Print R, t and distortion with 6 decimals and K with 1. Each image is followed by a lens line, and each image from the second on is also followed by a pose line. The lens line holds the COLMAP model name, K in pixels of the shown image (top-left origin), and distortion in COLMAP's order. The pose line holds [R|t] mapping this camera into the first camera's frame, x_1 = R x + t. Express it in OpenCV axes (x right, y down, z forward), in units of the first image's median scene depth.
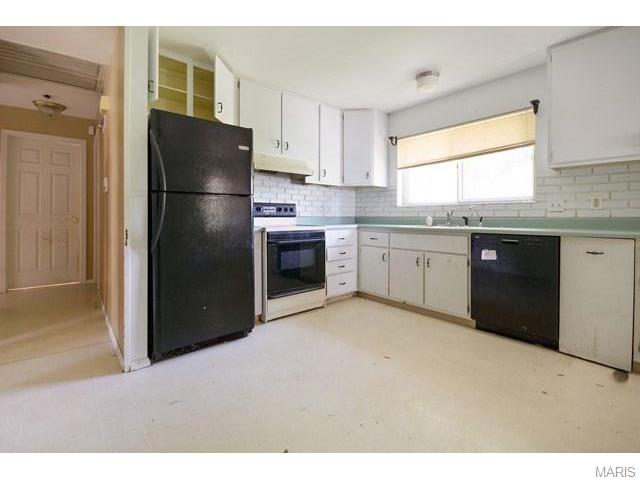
lens RADIAL K [[290.4, 0, 324.7], [0, 290.4, 217.8], [0, 0, 1]] dist [-0.007337, 0.007208]
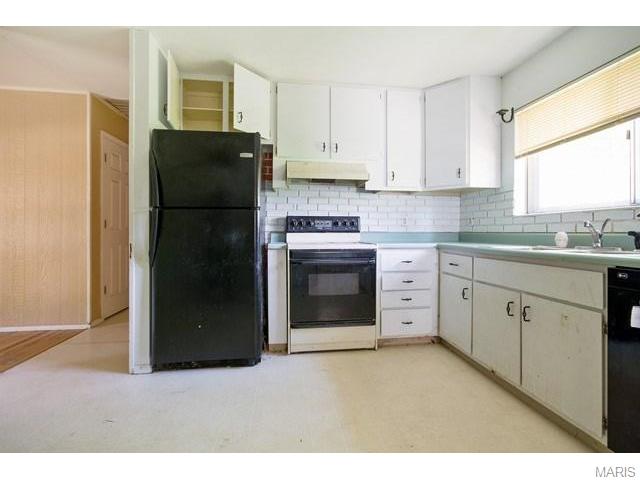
lens RADIAL K [[290.4, 0, 322.4], [0, 290.4, 232.0], [0, 0, 1]] dist [-0.007337, 0.007208]
pose [[0.835190, -0.000725, -0.549960, 0.315657], [-0.002244, 0.999986, -0.004727, 0.000098], [0.549956, 0.005182, 0.835177, 0.291547]]
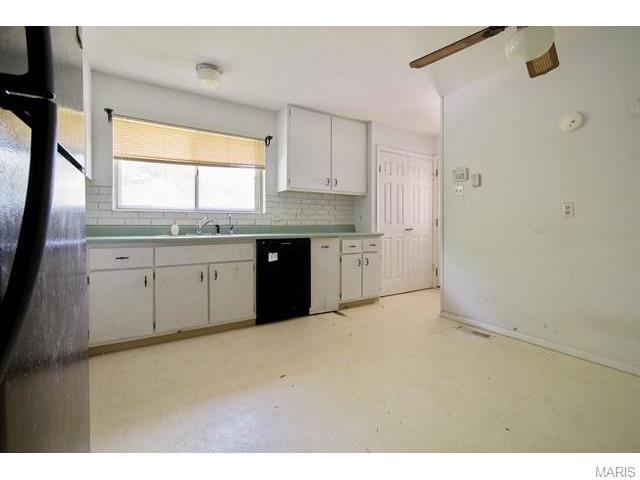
lens RADIAL K [[290.4, 0, 317.8], [0, 290.4, 225.7], [0, 0, 1]] dist [-0.007337, 0.007208]
pose [[0.172771, -0.003365, 0.984956, -0.459848], [0.004129, 0.999988, 0.002692, -0.002494], [-0.984953, 0.003602, 0.172783, 0.490108]]
